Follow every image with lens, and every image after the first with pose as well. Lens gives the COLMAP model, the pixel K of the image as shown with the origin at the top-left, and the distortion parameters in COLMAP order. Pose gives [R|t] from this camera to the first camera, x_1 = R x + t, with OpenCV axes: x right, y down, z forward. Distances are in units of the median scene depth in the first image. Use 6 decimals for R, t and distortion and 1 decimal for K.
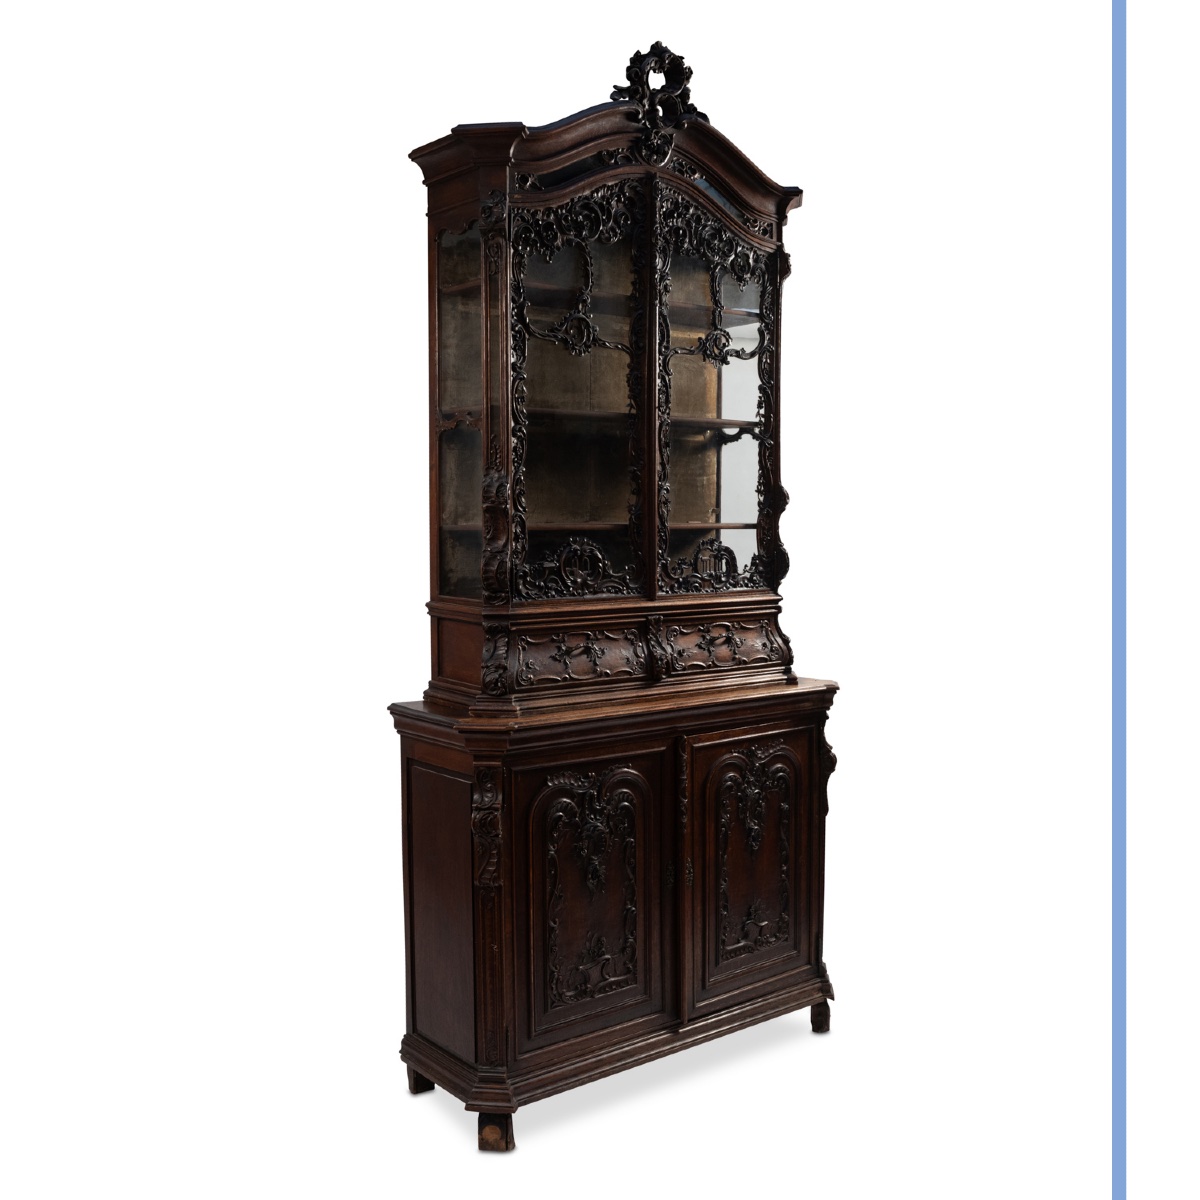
lens RADIAL K [[1417.3, 0, 599.8], [0, 1417.3, 672.7], [0, 0, 1]] dist [-0.018375, -0.010659]
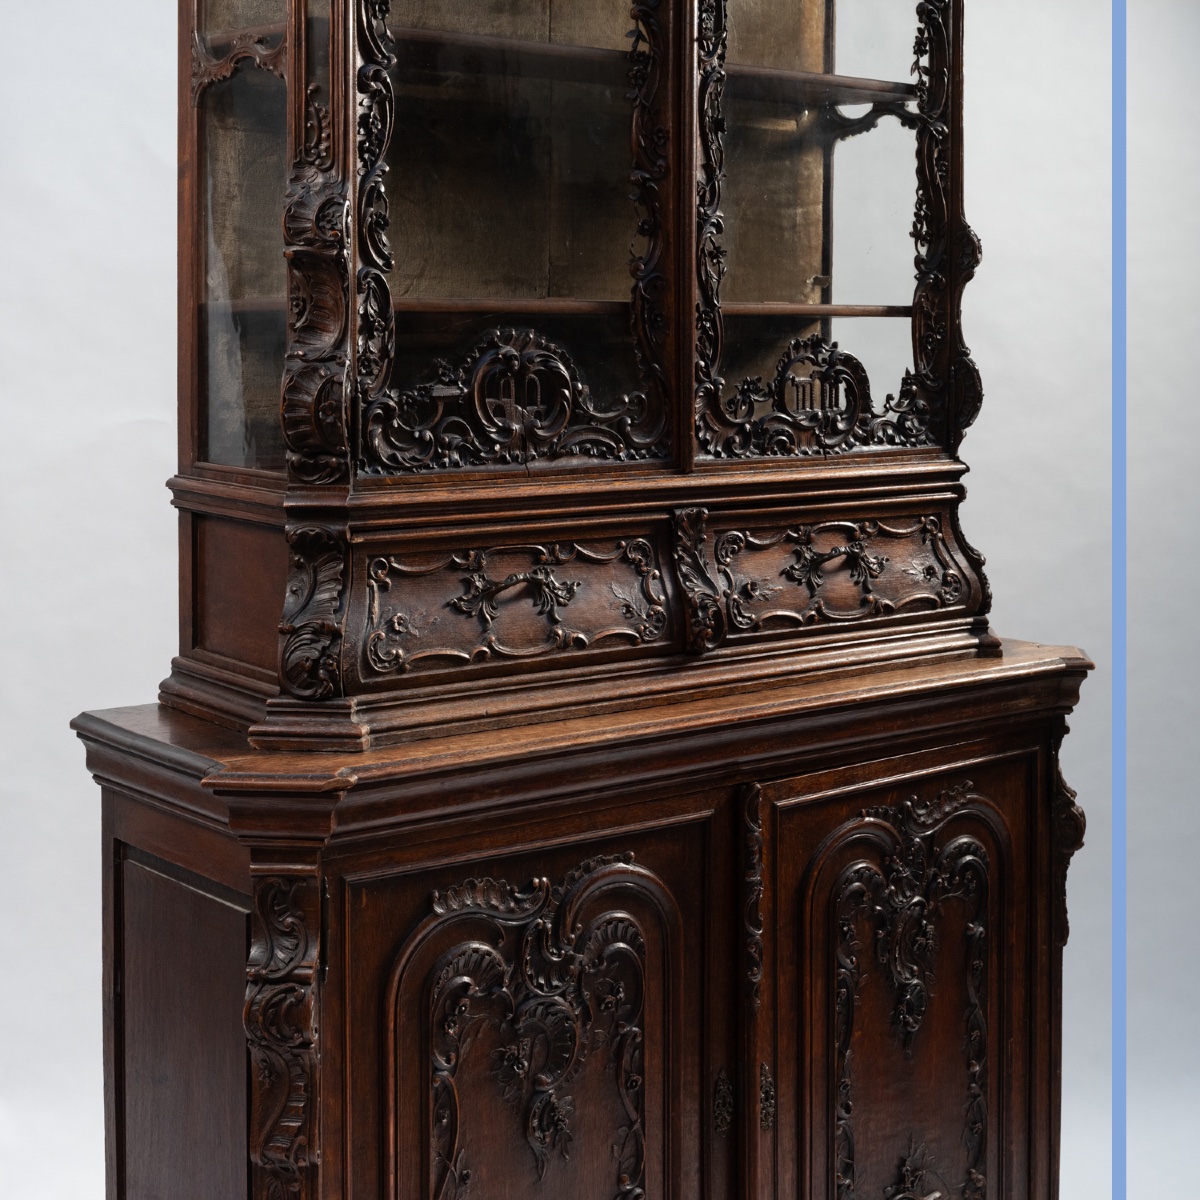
lens RADIAL K [[2155.5, 0, 599.8], [0, 2155.5, 477.0], [0, 0, 1]] dist [0.016021, 0.024673]
pose [[0.999987, 0.004820, -0.001411, 0.011824], [-0.004875, 0.999106, -0.042004, -0.021788], [0.001208, 0.042011, 0.999116, 0.331951]]
